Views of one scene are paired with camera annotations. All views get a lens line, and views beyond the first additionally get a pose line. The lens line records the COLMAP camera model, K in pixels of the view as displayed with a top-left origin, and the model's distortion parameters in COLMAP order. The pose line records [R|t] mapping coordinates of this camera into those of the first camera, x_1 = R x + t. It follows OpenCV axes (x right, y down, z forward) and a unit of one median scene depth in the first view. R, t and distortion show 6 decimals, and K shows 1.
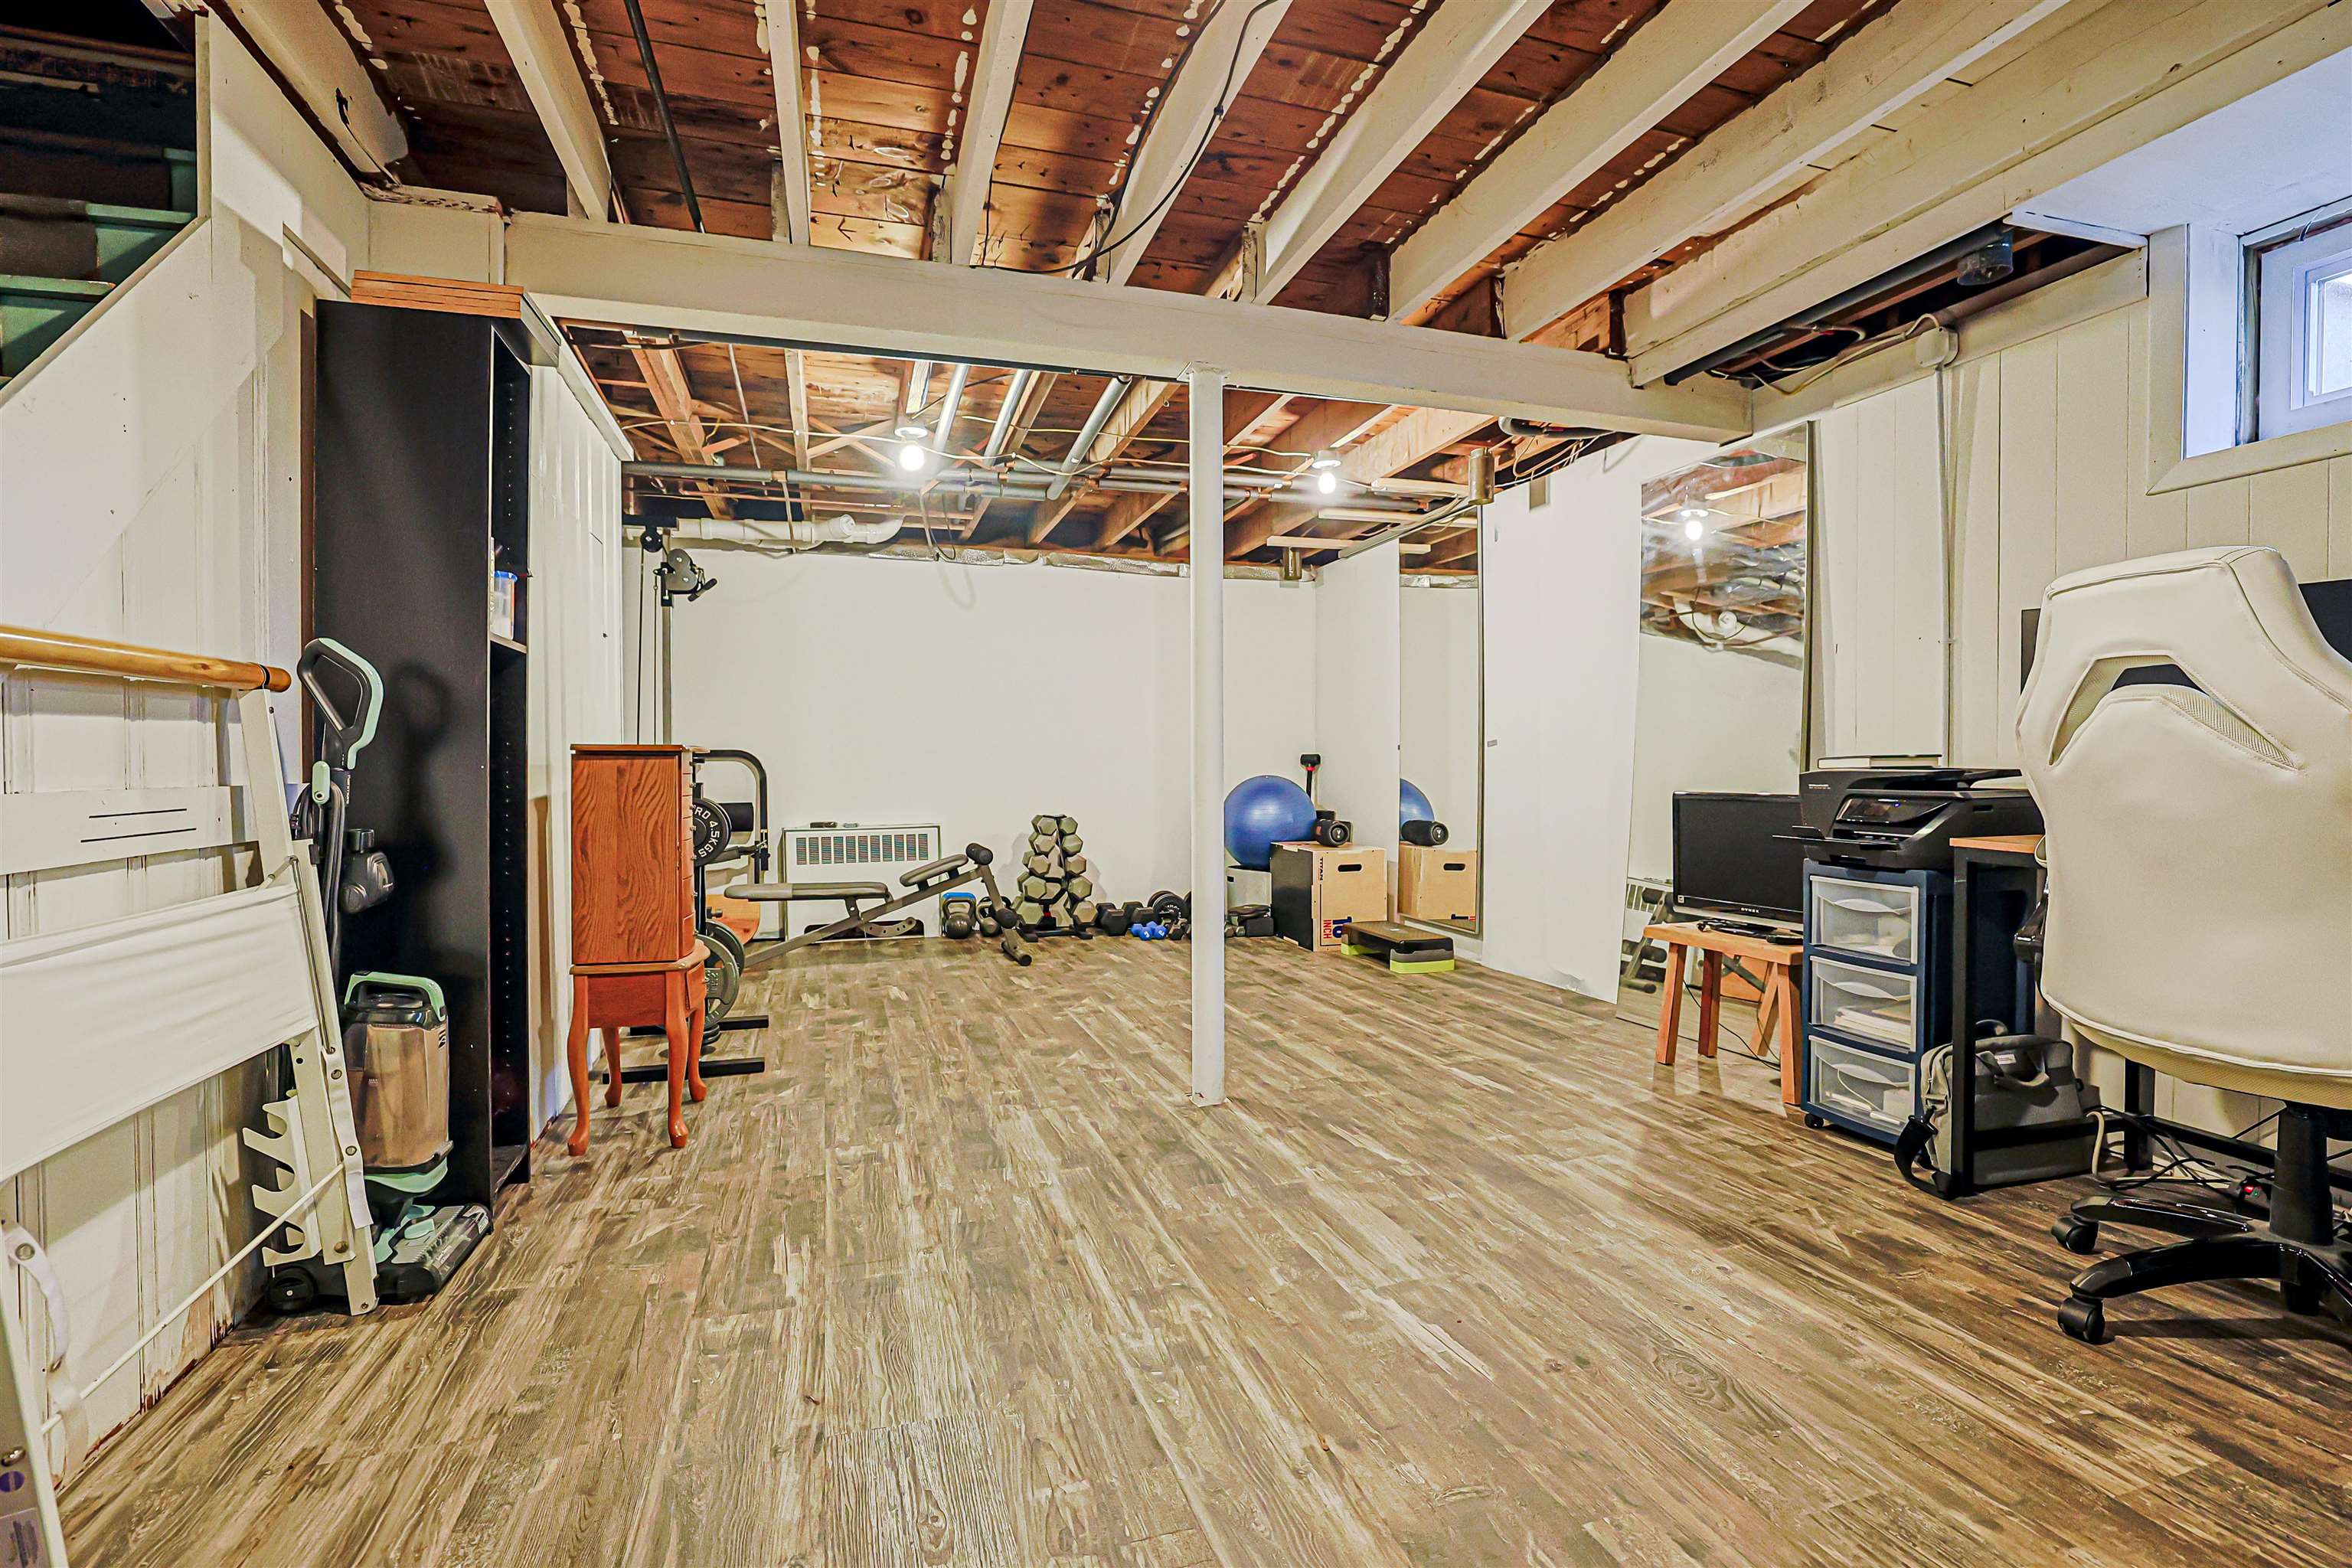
lens RADIAL K [[1152.2, 0, 1212.7], [0, 1152.2, 801.7], [0, 0, 1]] dist [-0.056521, 0.024174]
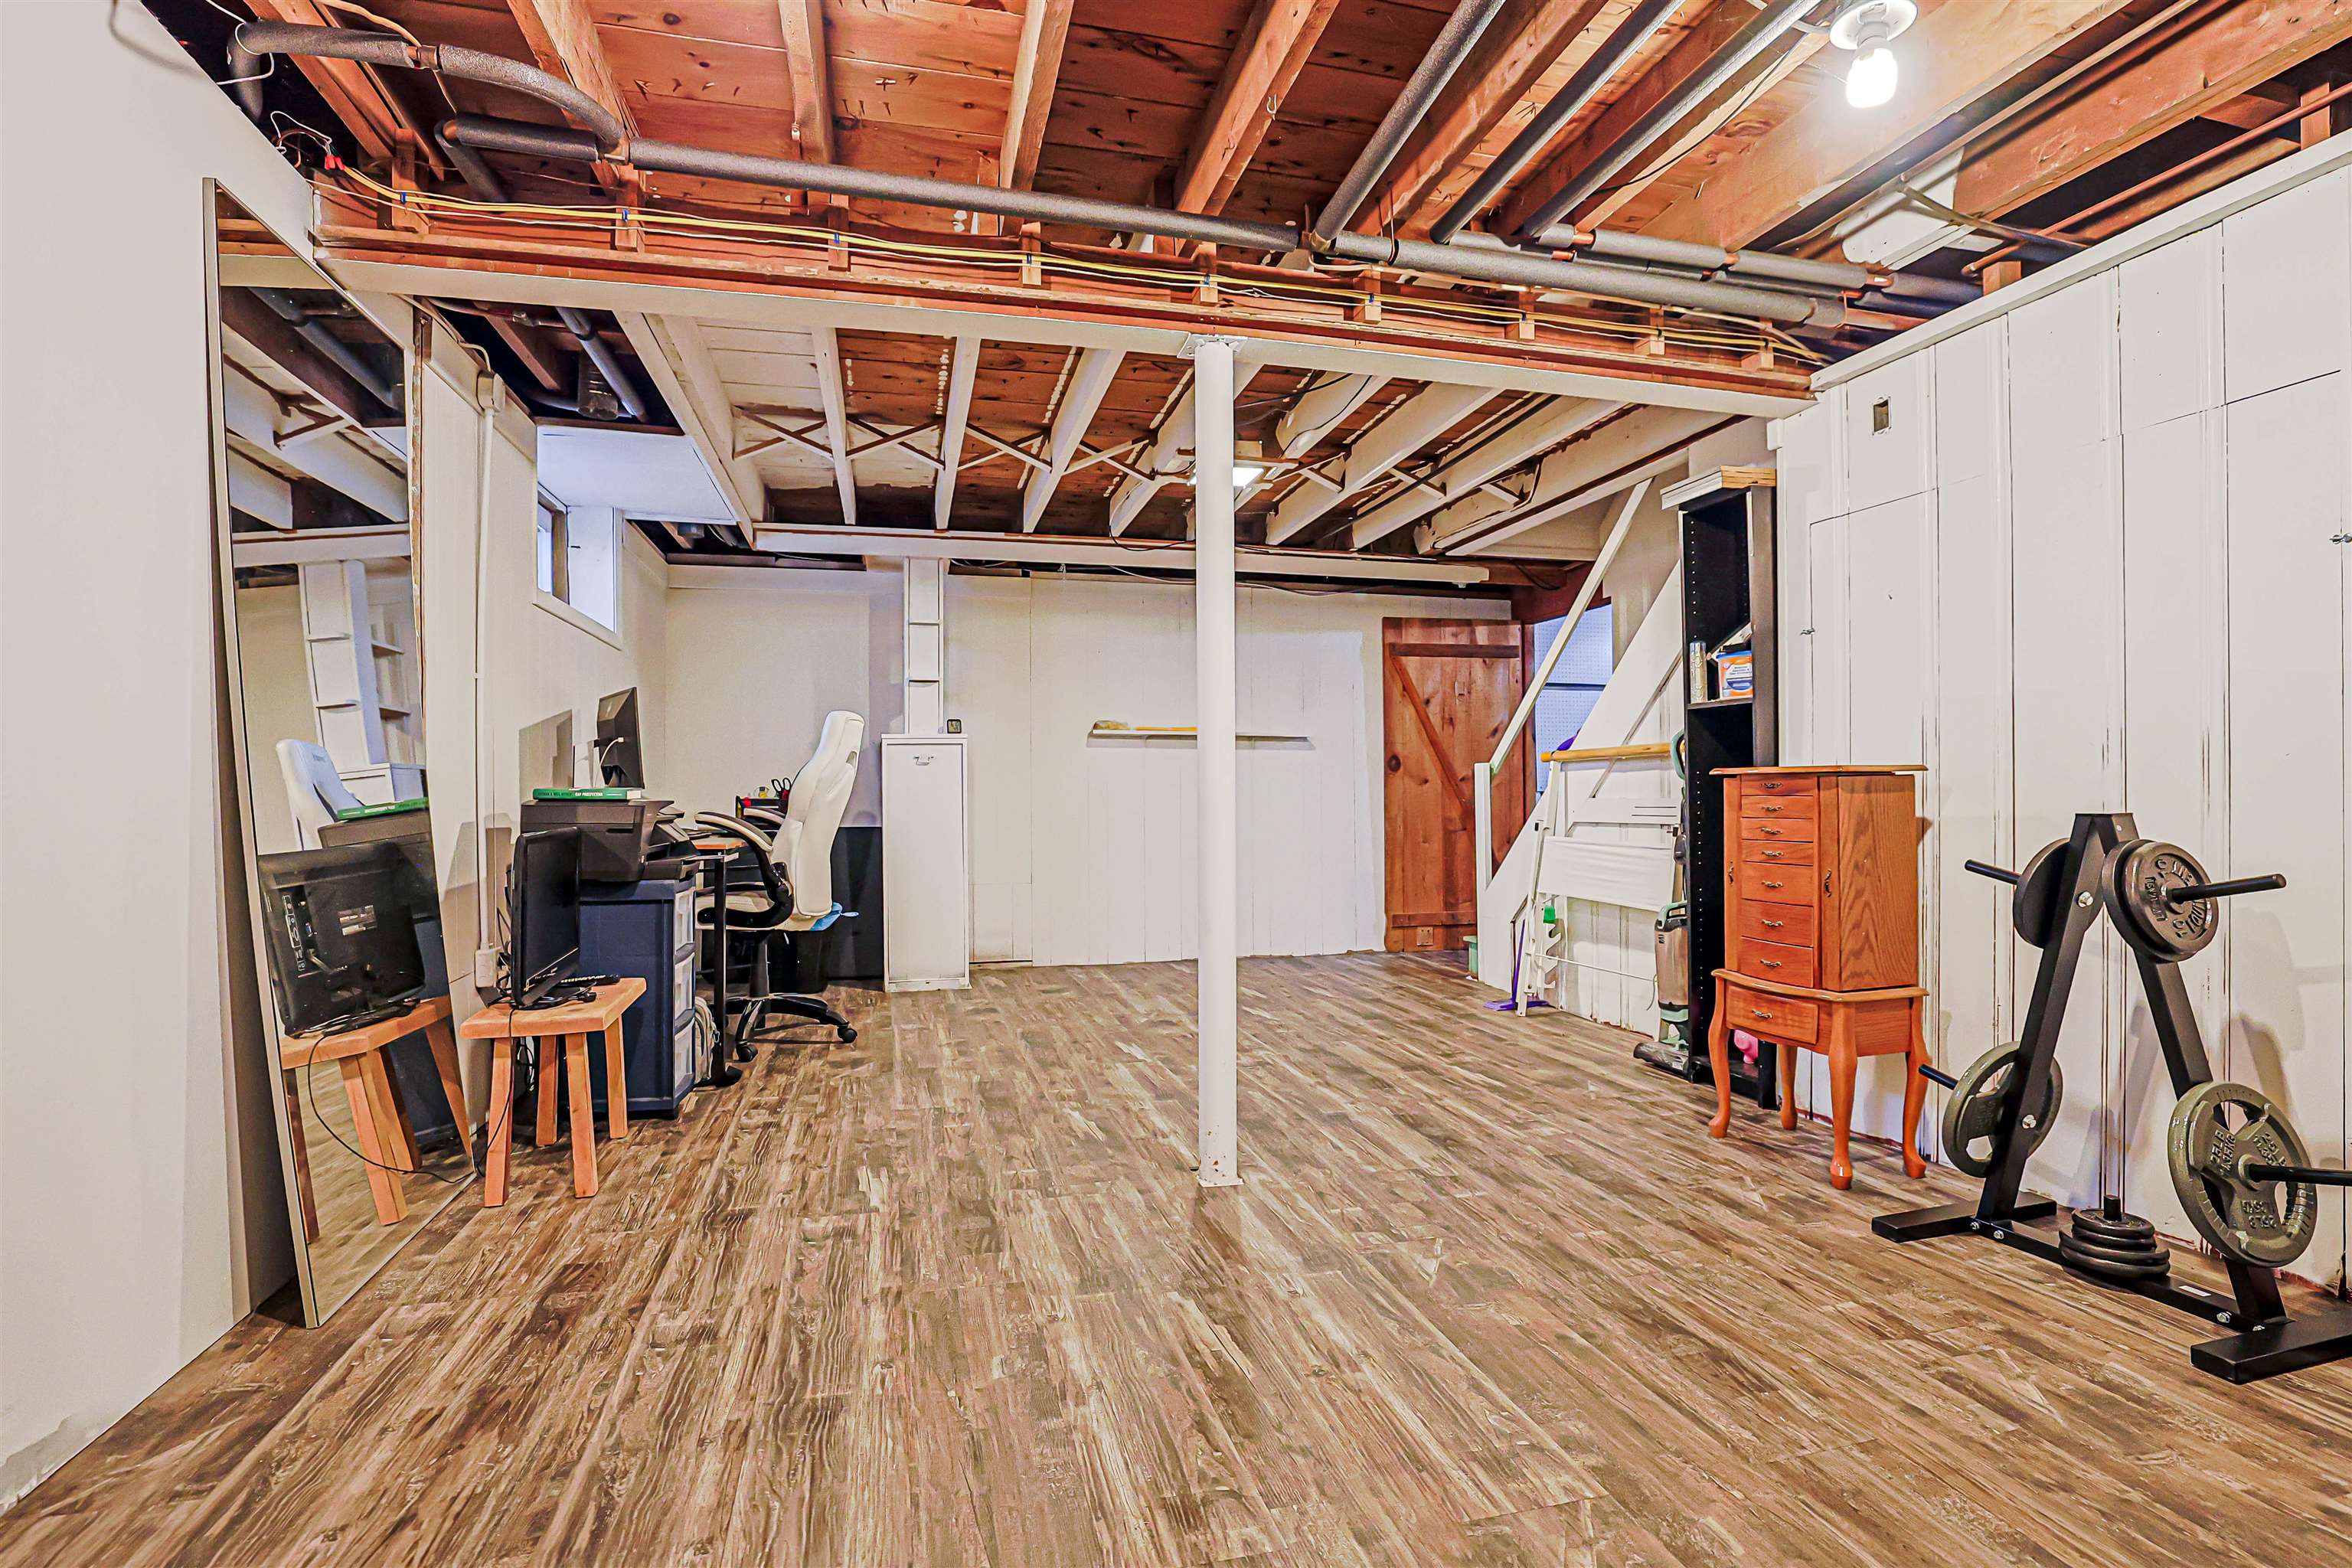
lens RADIAL K [[1129.3, 0, 1180.0], [0, 1129.3, 785.0], [0, 0, 1]] dist [-0.053346, 0.022444]
pose [[-0.996807, 0.008621, 0.079386, -0.051850], [0.010507, 0.999672, 0.023373, -0.058671], [-0.079158, 0.024132, -0.996570, 2.123810]]
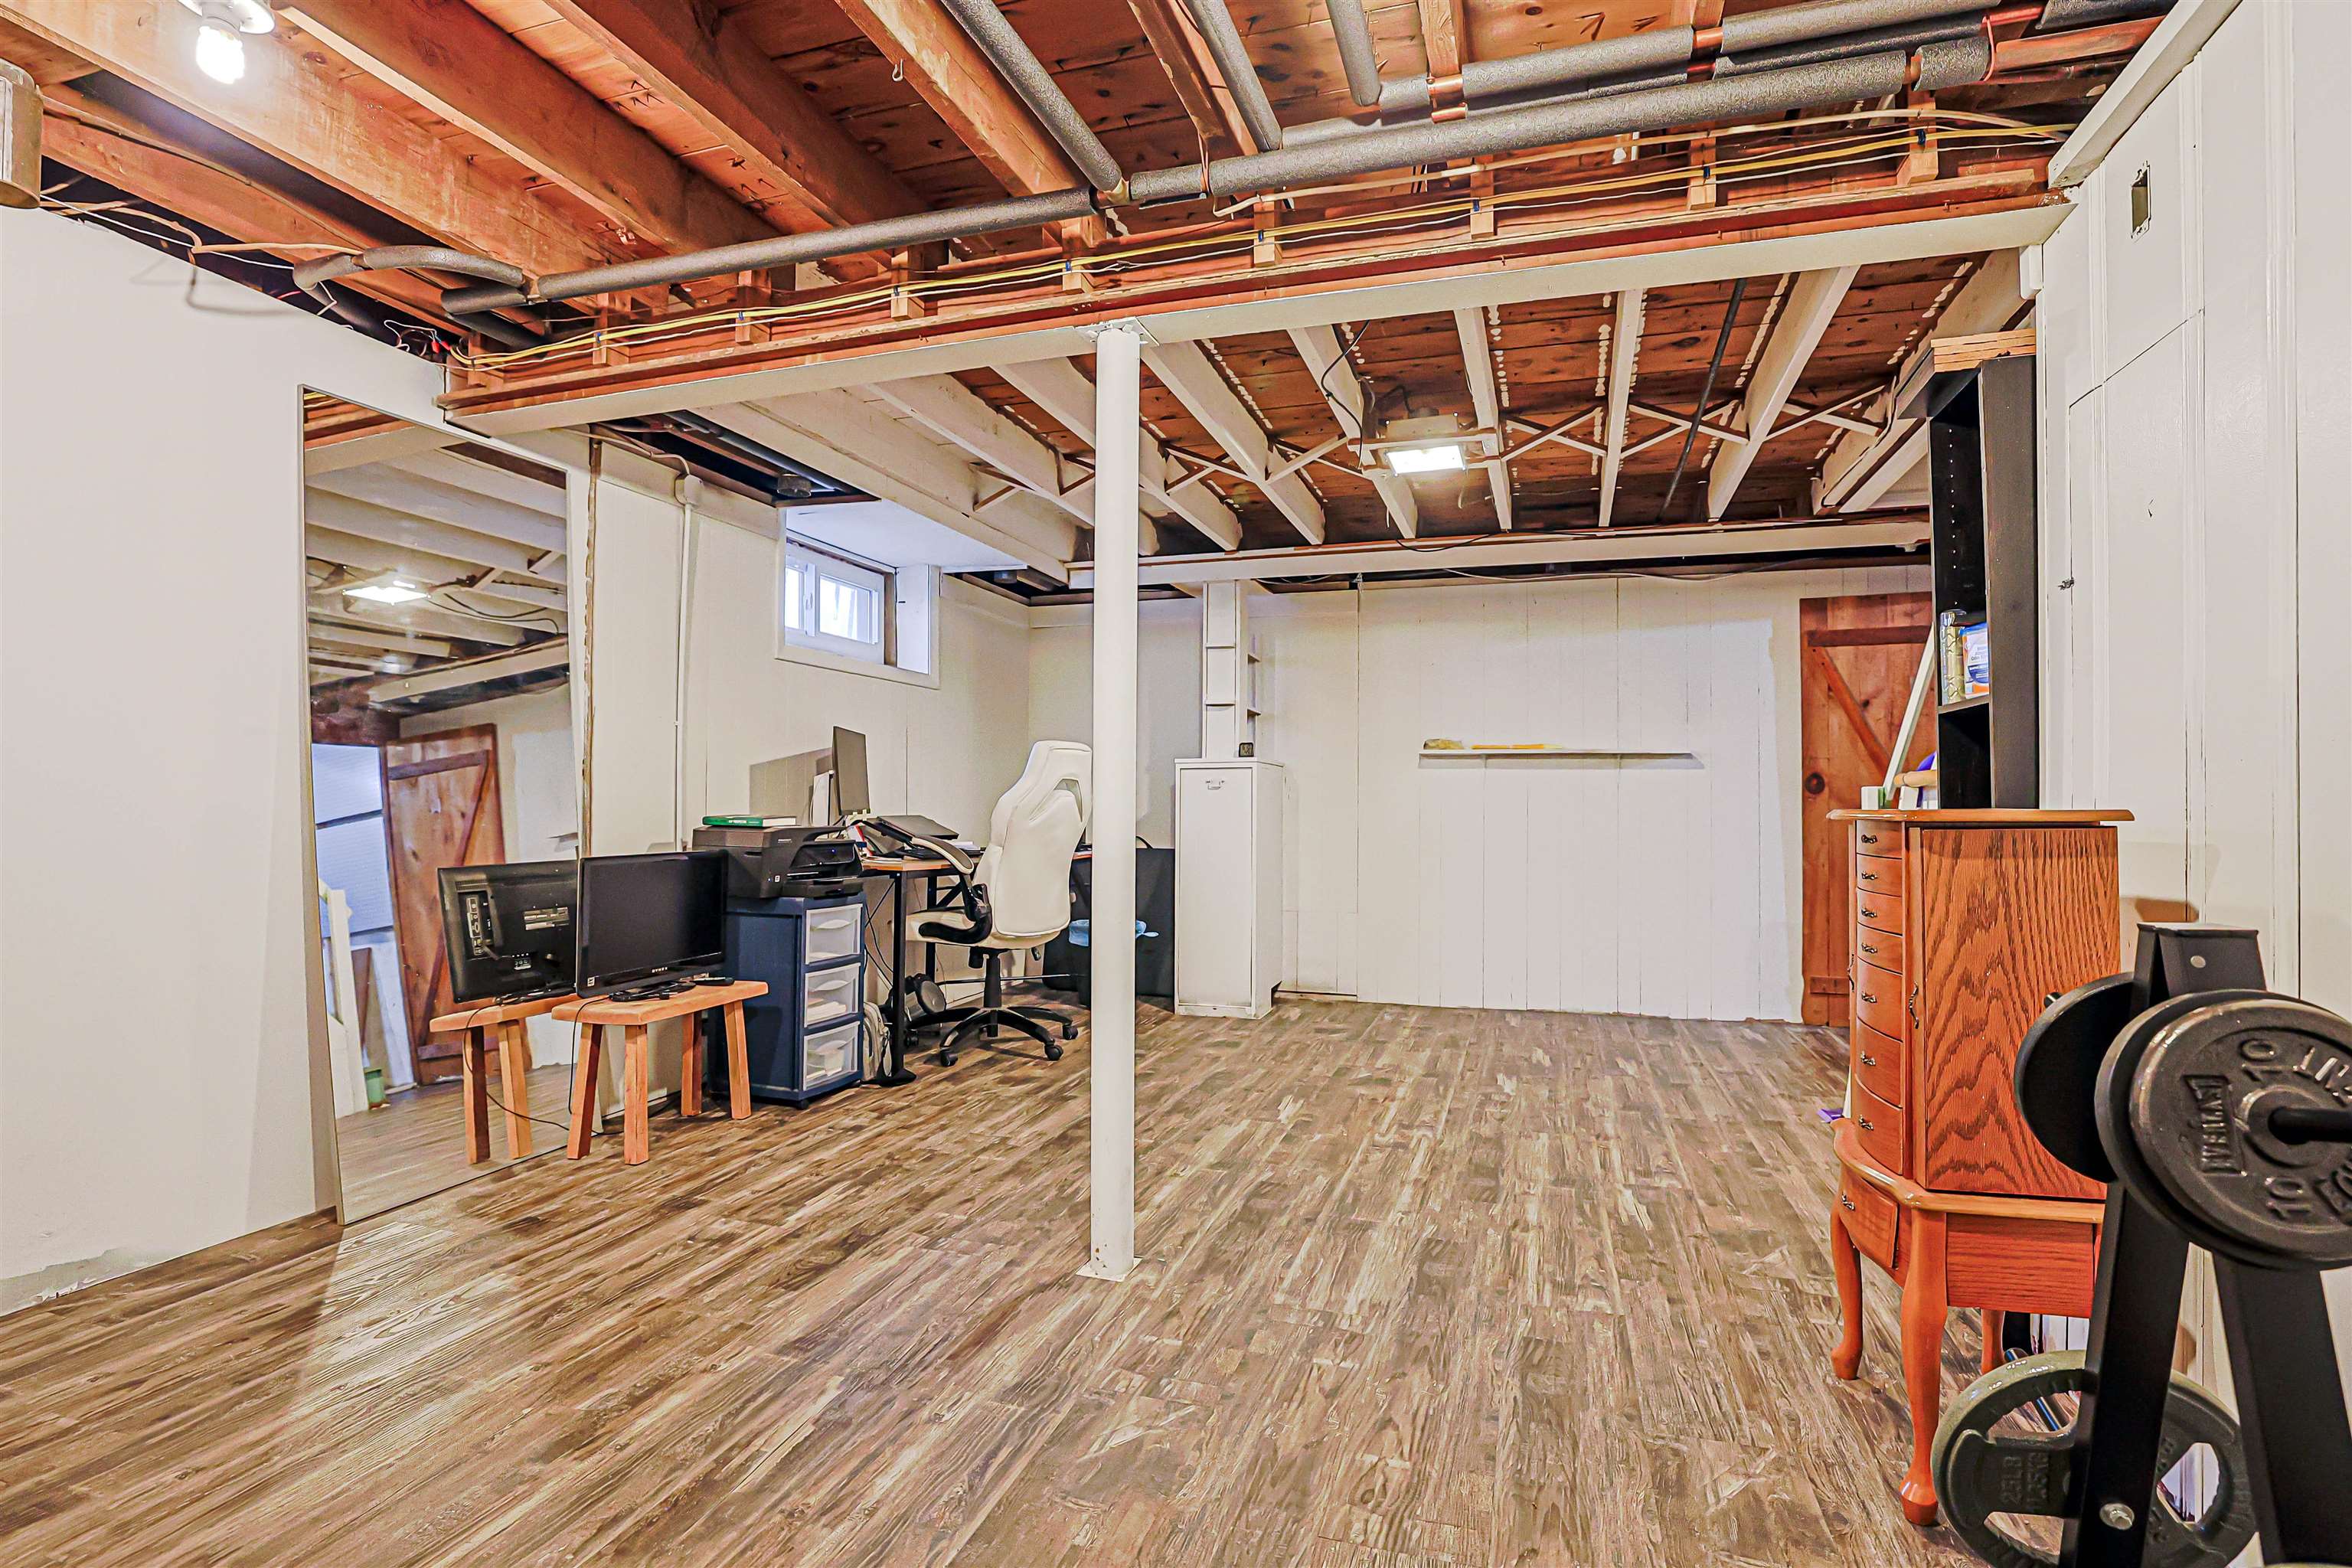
lens RADIAL K [[1129.3, 0, 1180.0], [0, 1129.3, 785.0], [0, 0, 1]] dist [-0.053346, 0.022444]
pose [[-0.805058, 0.011475, 0.593085, -0.559214], [0.017497, 0.999837, 0.004406, -0.069206], [-0.592938, 0.013924, -0.805128, 1.818087]]
